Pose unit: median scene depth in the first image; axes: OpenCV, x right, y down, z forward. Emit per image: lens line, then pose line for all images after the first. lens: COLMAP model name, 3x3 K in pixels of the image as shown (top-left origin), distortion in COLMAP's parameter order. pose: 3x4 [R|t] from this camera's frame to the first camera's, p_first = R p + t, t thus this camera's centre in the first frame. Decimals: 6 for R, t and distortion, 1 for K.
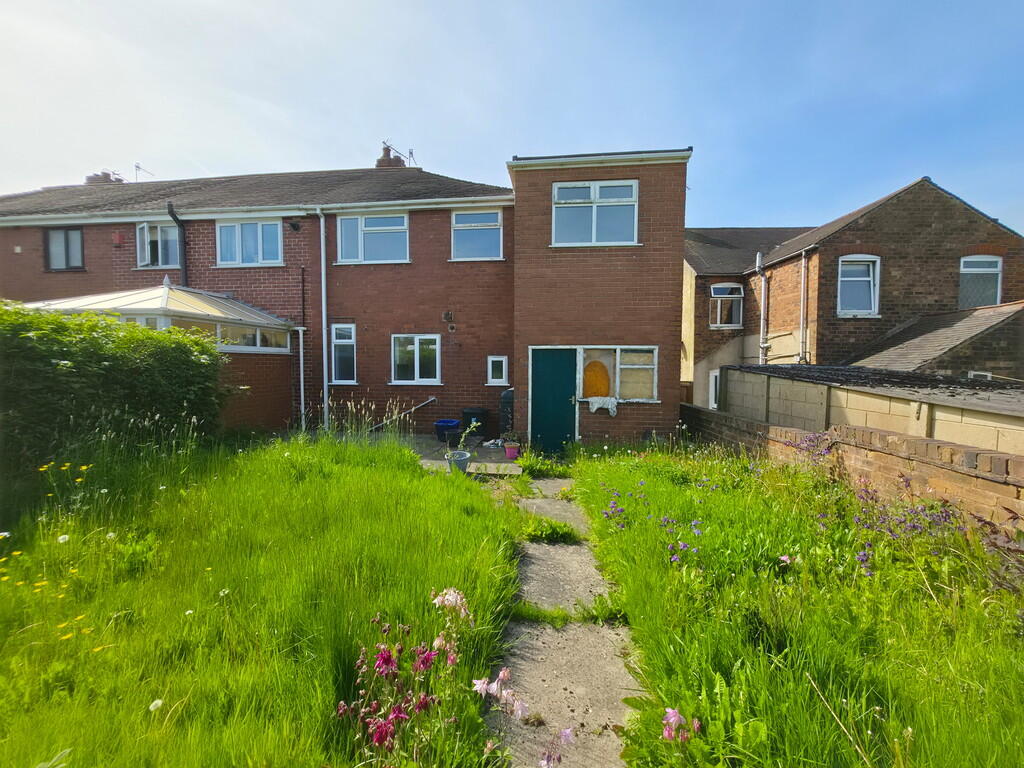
lens RADIAL K [[409.6, 0, 509.8], [0, 409.6, 382.1], [0, 0, 1]] dist [-0.002838, 0.000378]
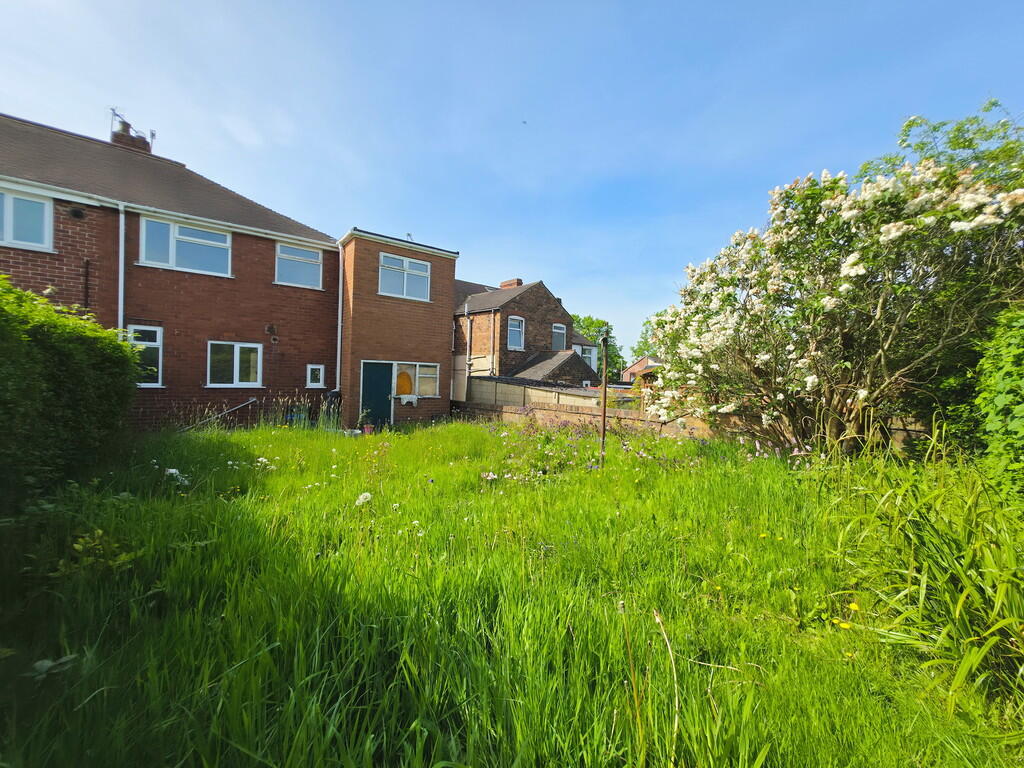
lens RADIAL K [[409.6, 0, 512.6], [0, 409.6, 384.0], [0, 0, 1]] dist [-0.002838, 0.000378]
pose [[0.717759, 0.004591, 0.696277, -0.469021], [0.002357, 0.999957, -0.009023, 0.008538], [-0.696288, 0.008118, 0.717717, -0.325208]]
